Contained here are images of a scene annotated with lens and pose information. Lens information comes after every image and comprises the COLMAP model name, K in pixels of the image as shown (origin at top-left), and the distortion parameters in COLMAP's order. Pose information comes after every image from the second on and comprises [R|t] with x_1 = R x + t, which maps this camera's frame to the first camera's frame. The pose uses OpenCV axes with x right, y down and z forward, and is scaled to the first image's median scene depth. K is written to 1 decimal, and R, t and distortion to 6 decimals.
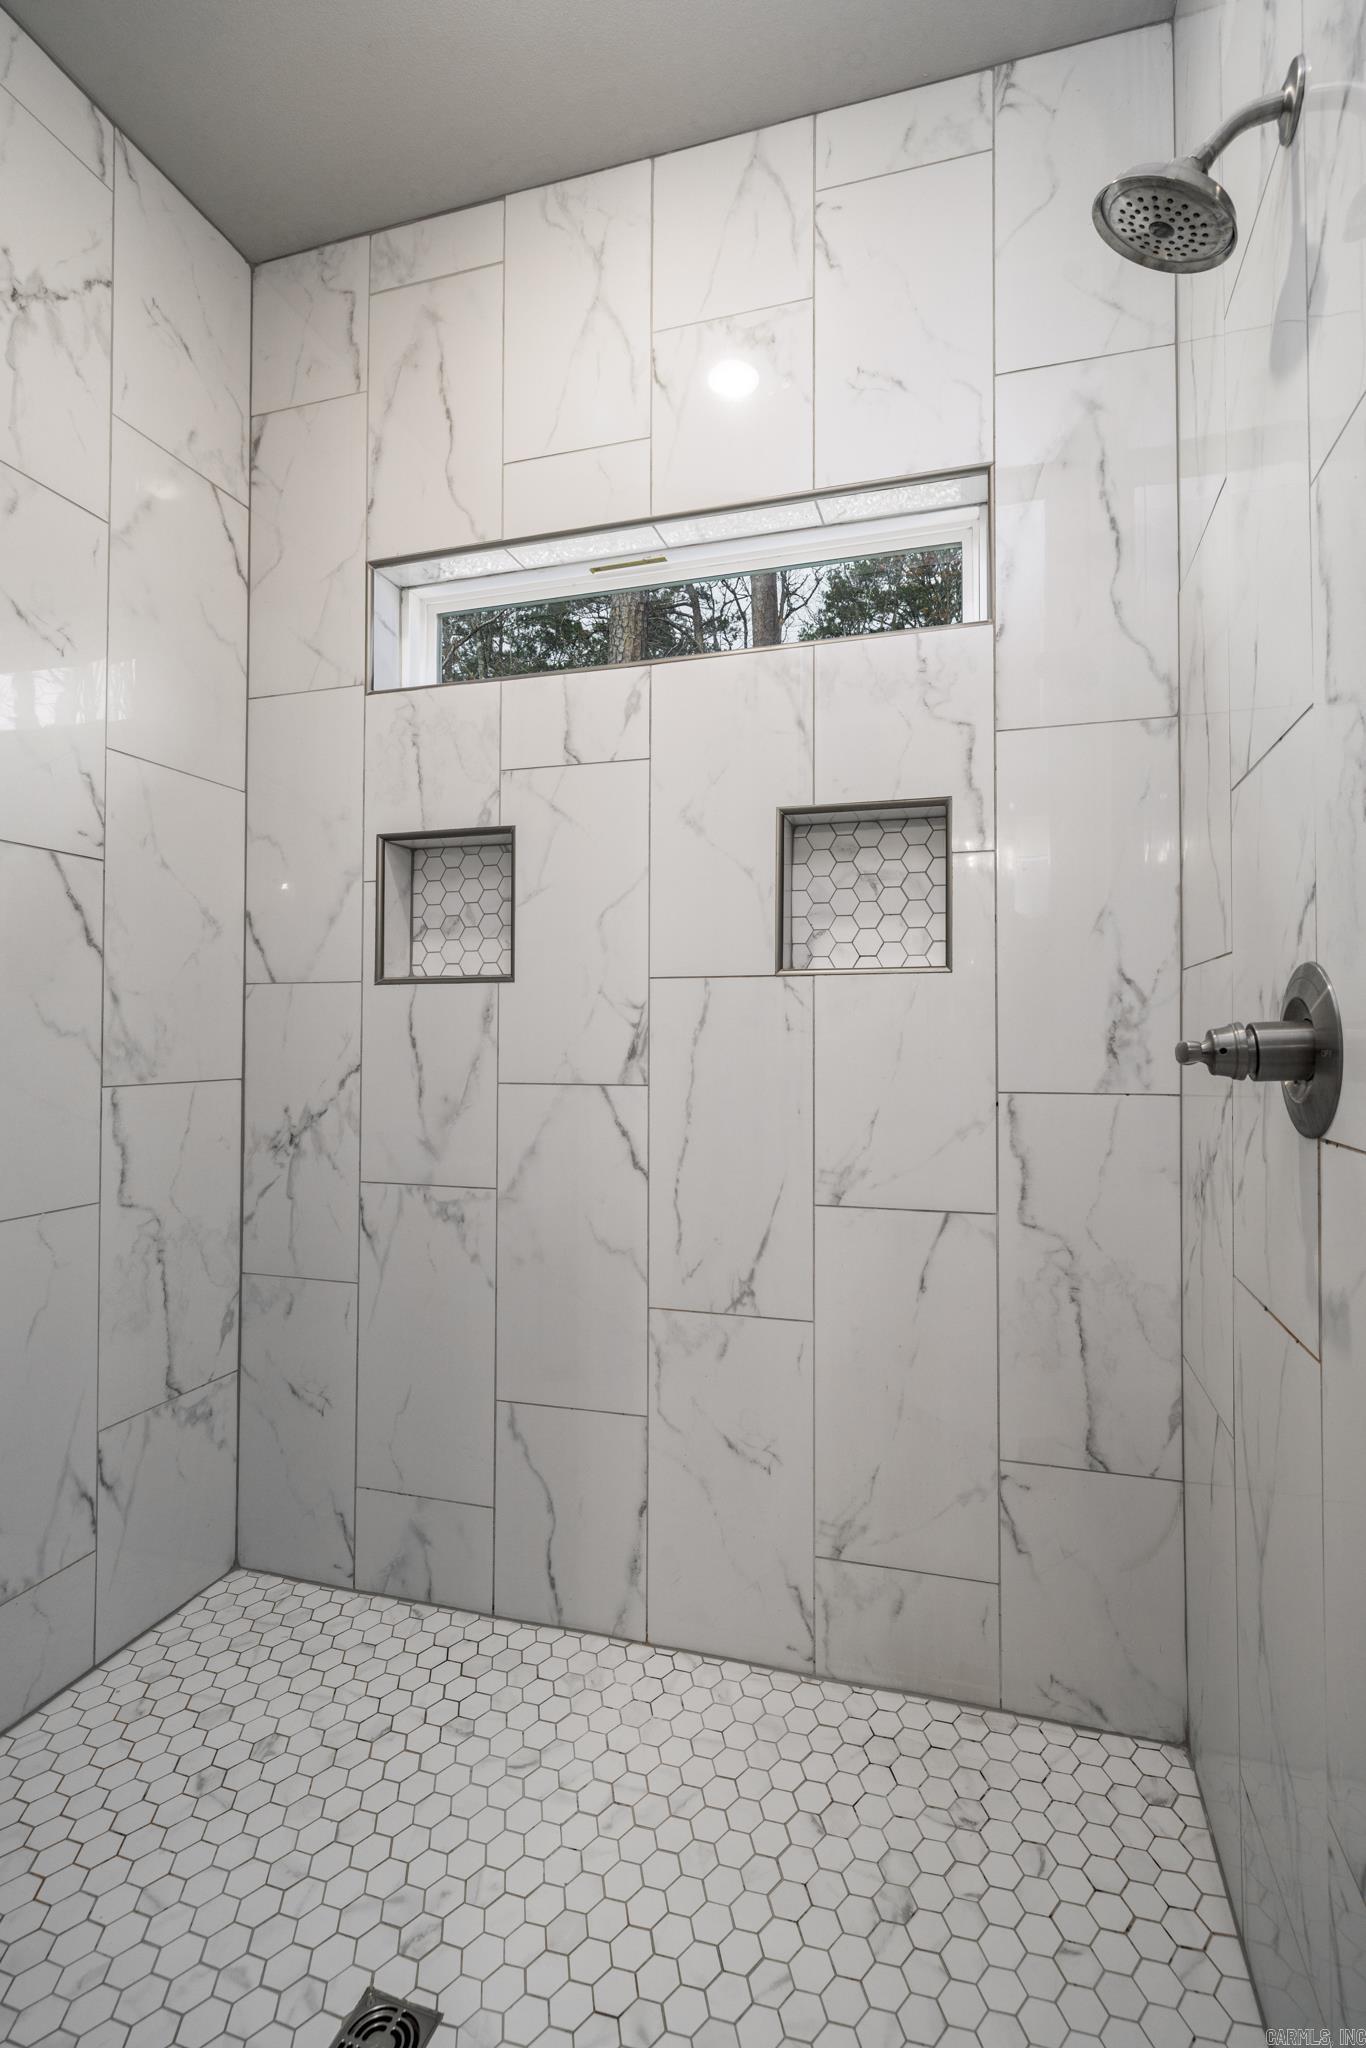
lens RADIAL K [[852.8, 0, 683.0], [0, 852.8, 1024.0], [0, 0, 1]] dist [-0.000681, -0.000379]
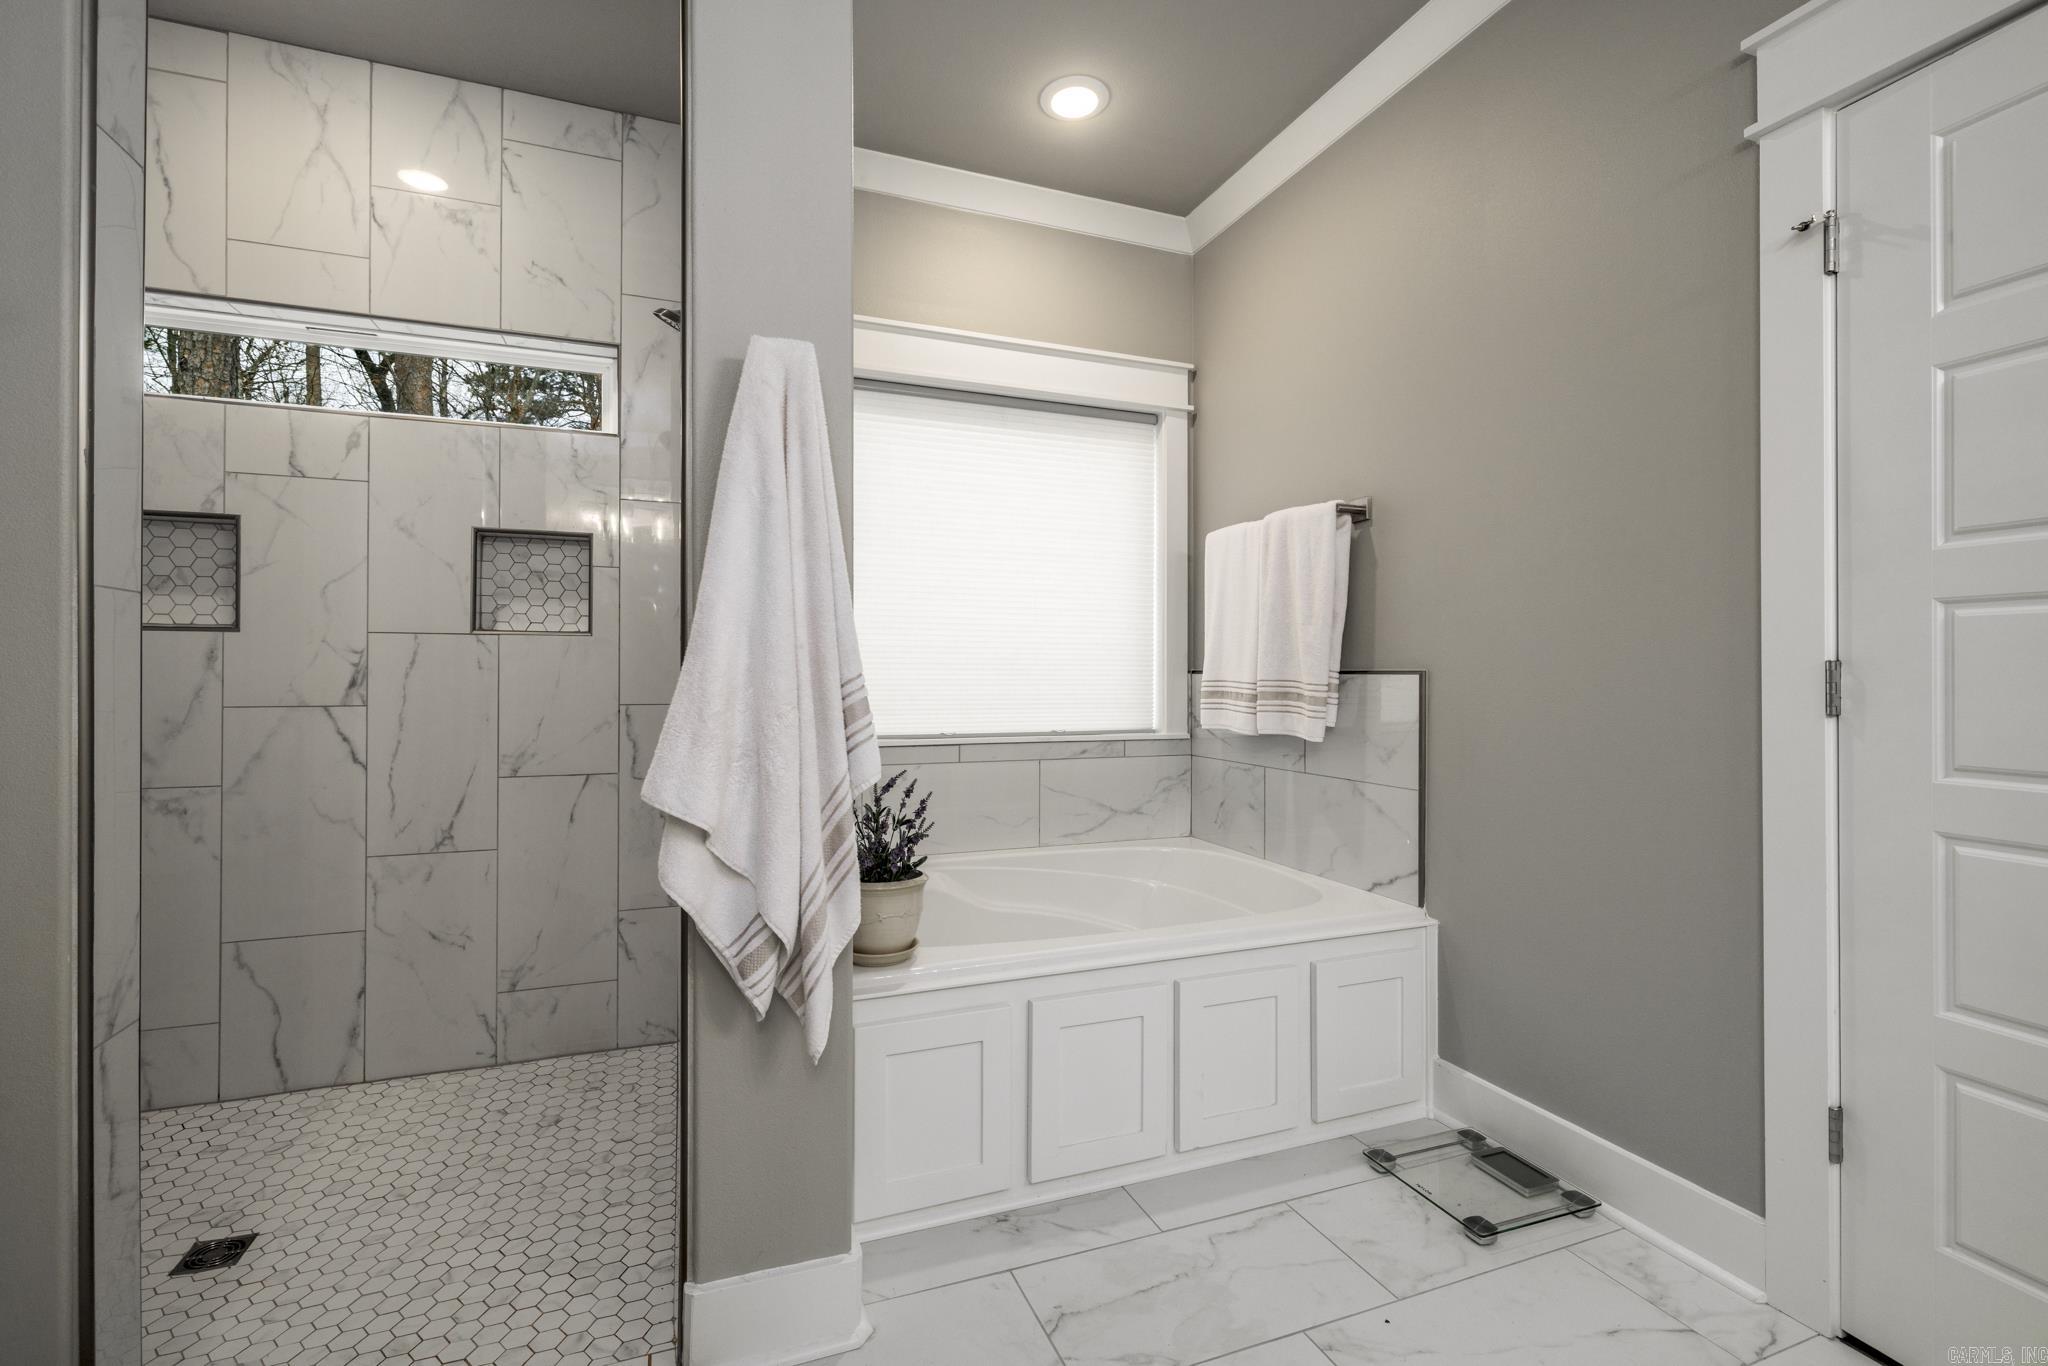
lens RADIAL K [[853.9, 0, 1032.5], [0, 853.9, 671.2], [0, 0, 1]] dist [0.002861, 0.000038]
pose [[0.733500, 0.004033, 0.679677, -0.202081], [-0.011821, 0.999907, 0.006824, -0.011020], [-0.679587, -0.013040, 0.733479, -0.859343]]
